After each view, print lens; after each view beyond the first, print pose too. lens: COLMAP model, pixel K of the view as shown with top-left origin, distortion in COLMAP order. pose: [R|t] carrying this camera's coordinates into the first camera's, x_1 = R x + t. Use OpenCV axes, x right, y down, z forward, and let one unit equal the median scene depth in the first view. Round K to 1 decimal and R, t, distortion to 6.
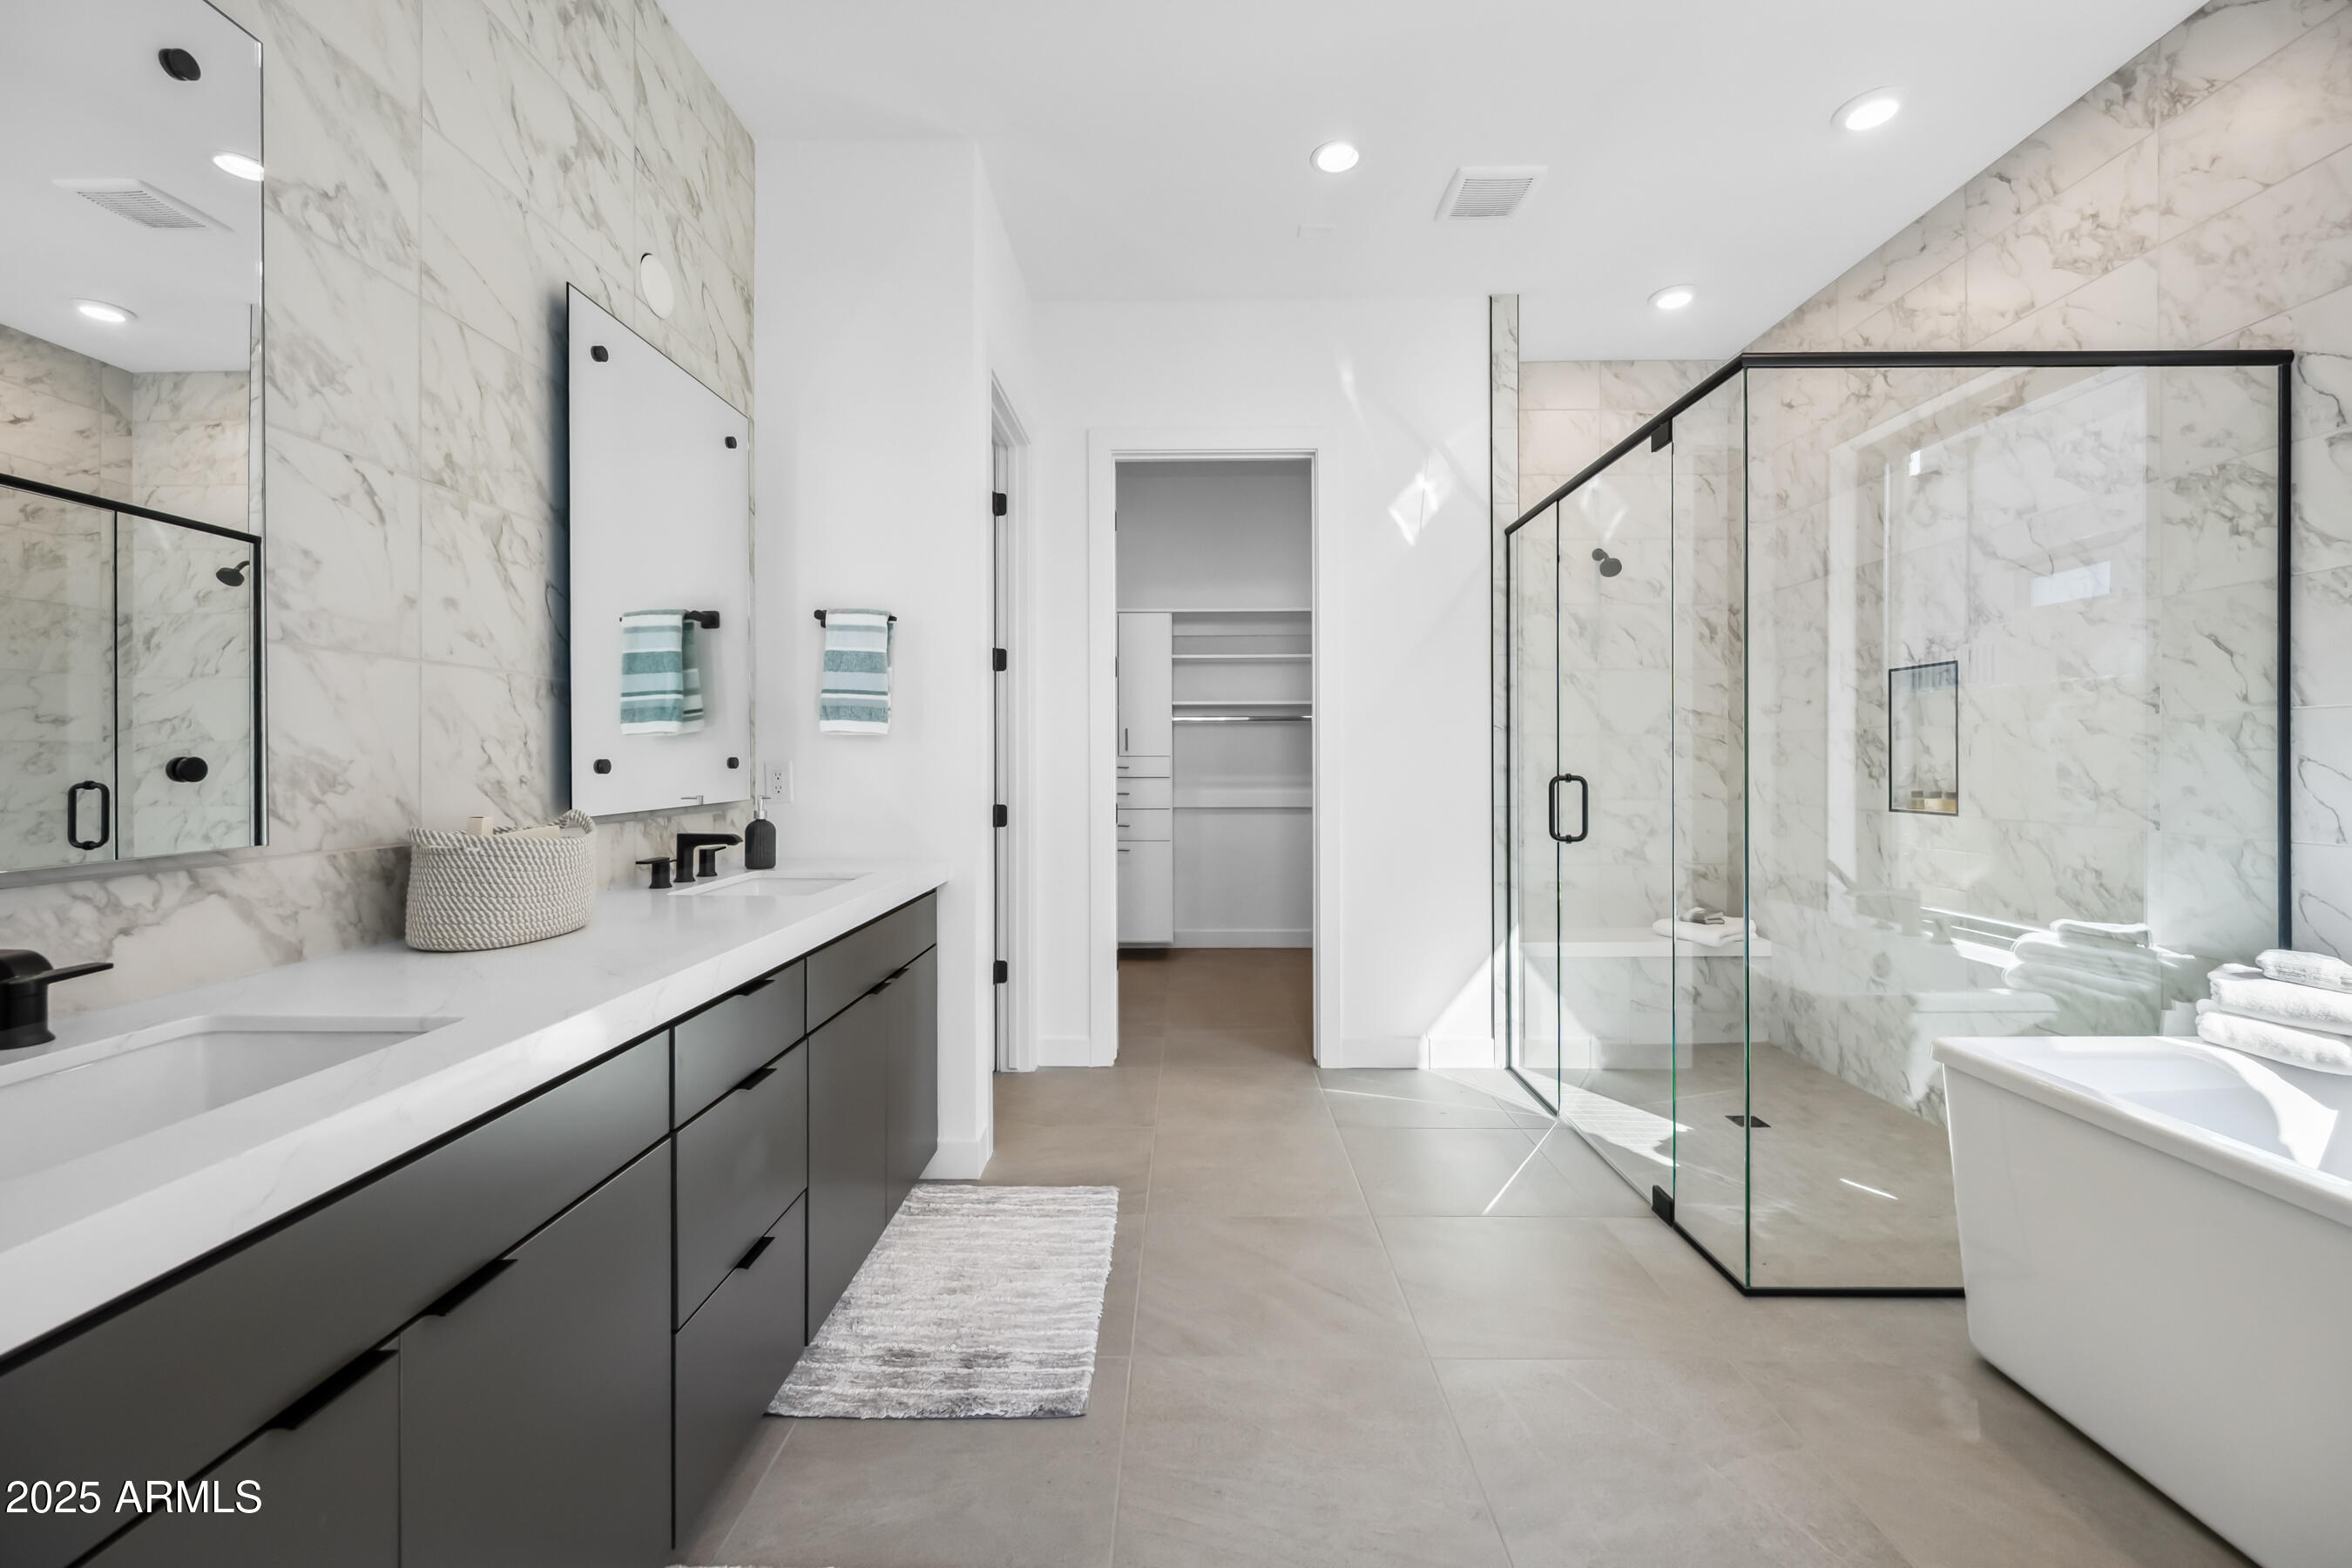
lens RADIAL K [[950.1, 0, 1166.1], [0, 950.1, 766.3], [0, 0, 1]] dist [-0.000087, -0.001242]
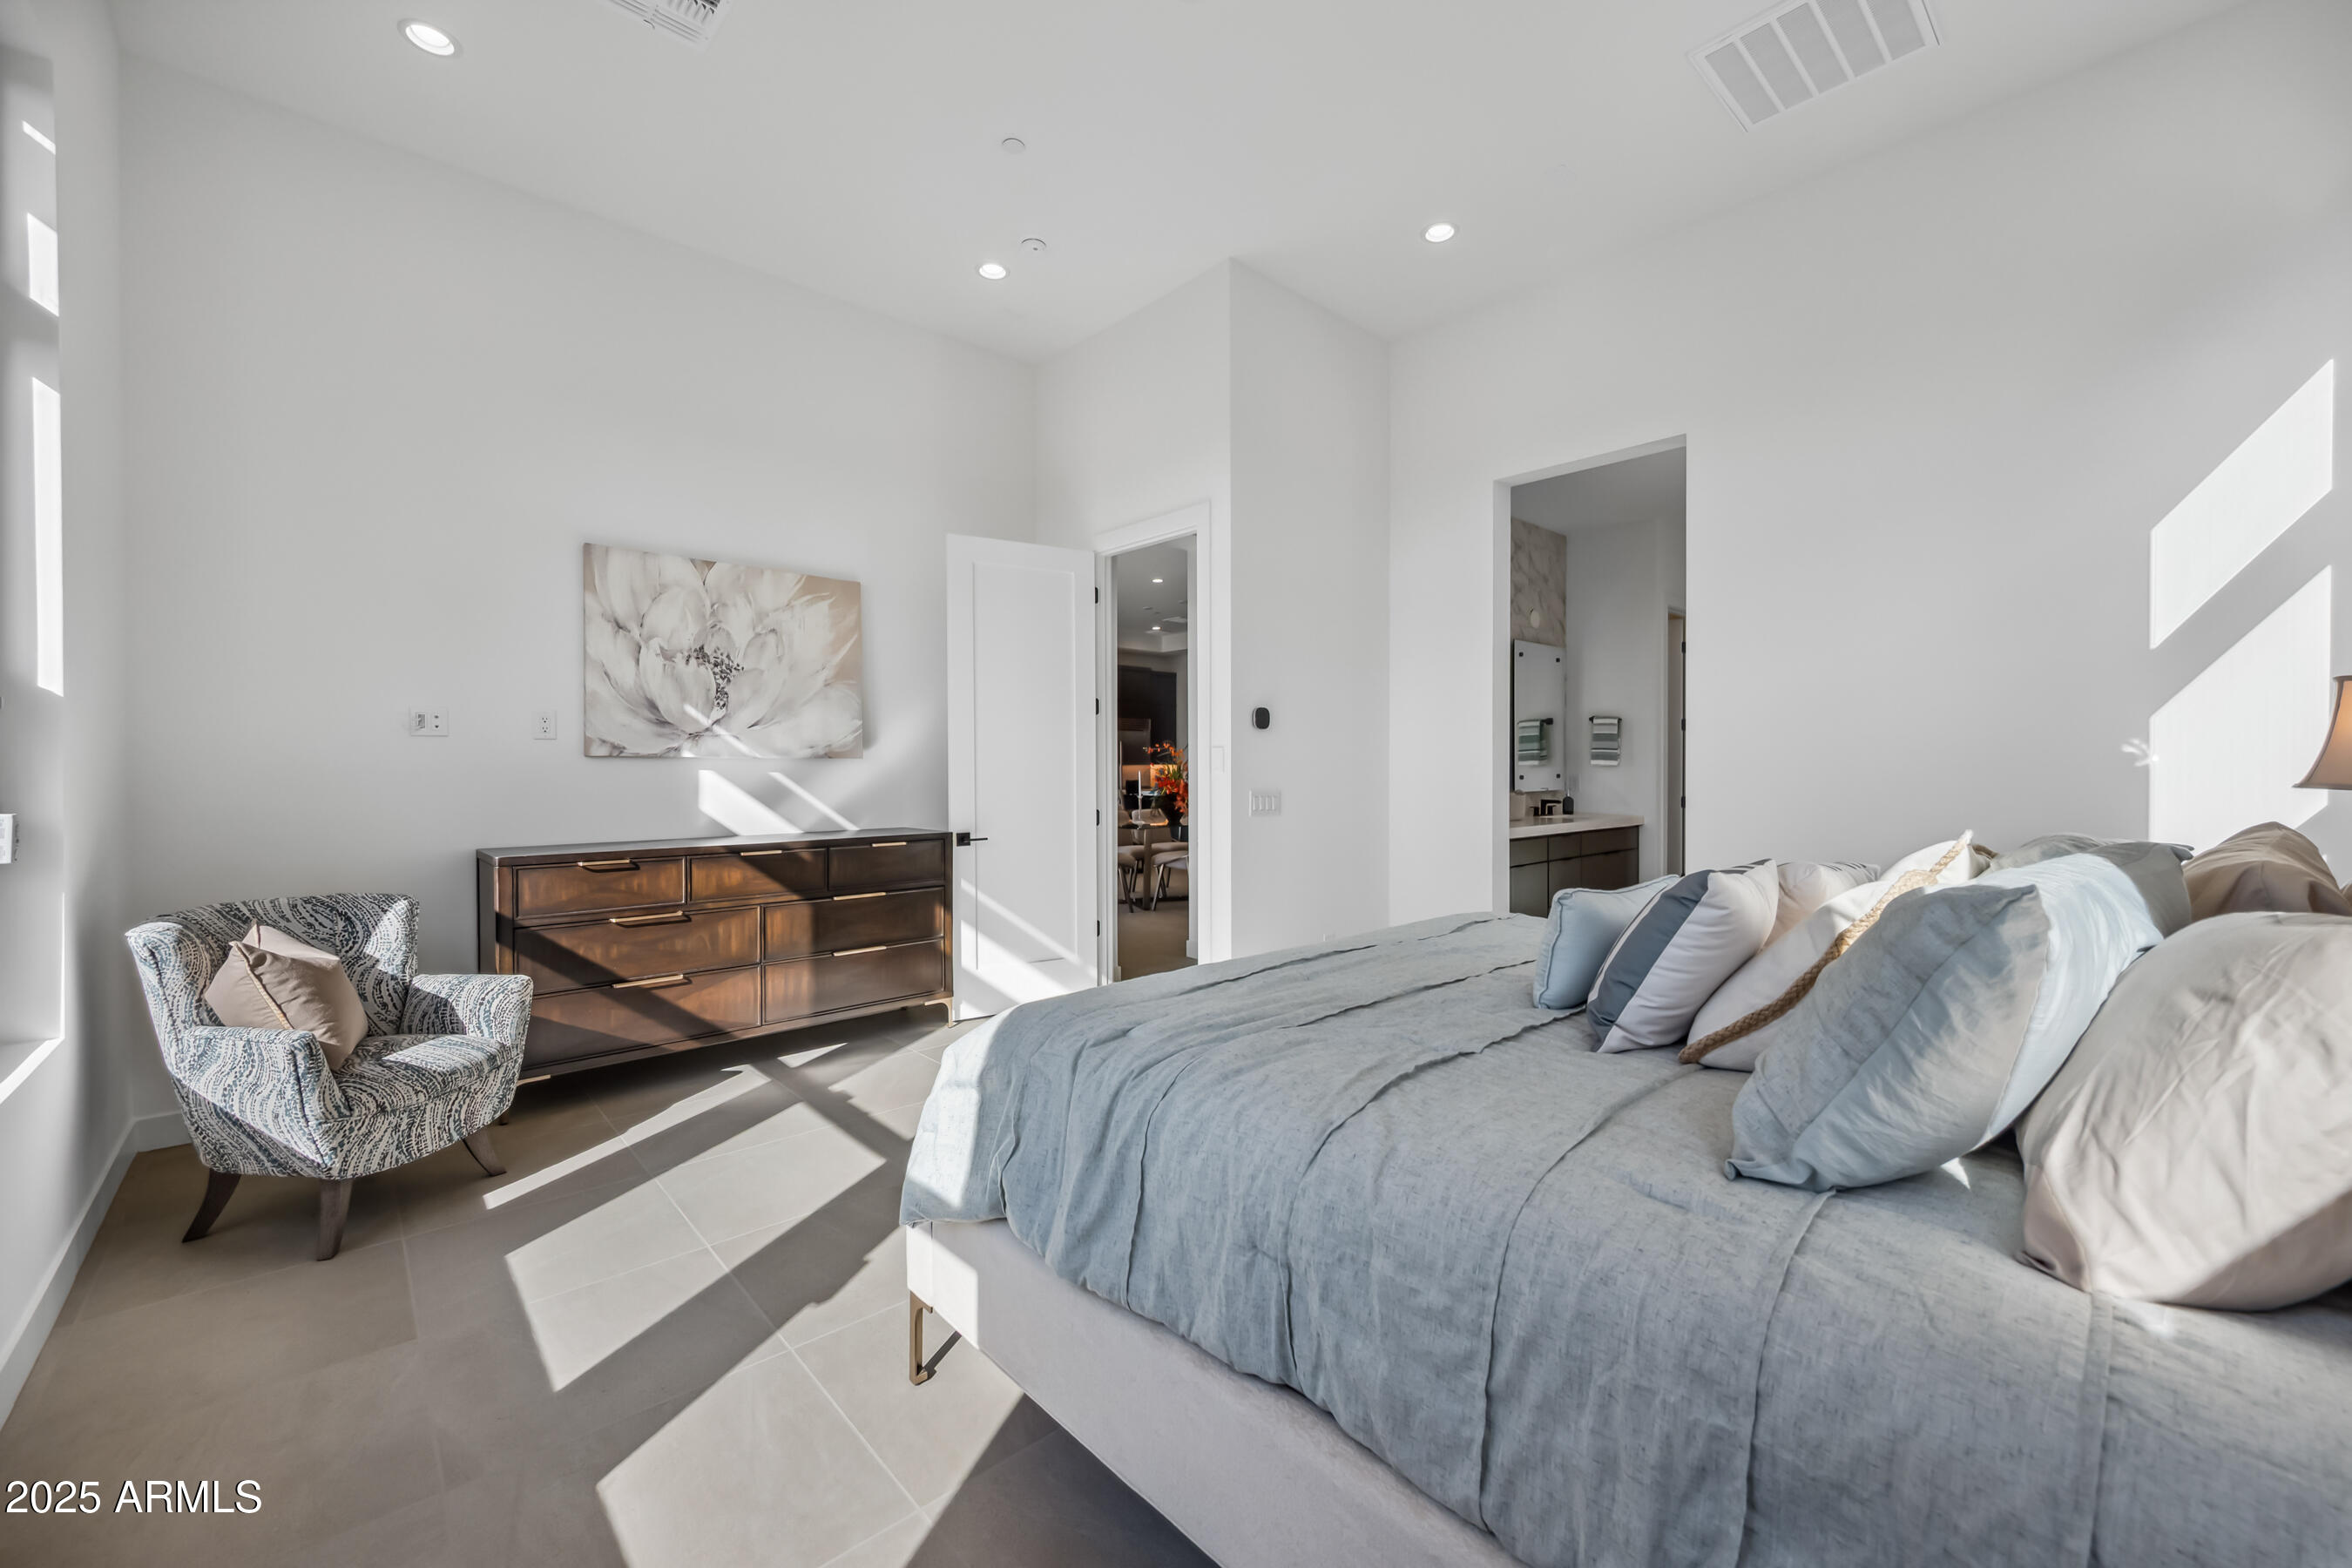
lens RADIAL K [[950.1, 0, 1175.1], [0, 950.1, 781.6], [0, 0, 1]] dist [-0.000087, -0.001242]
pose [[0.699378, 0.004634, -0.714737, 0.729024], [-0.000304, 0.999981, 0.006186, -0.003643], [0.714752, -0.004109, 0.699366, -1.706800]]
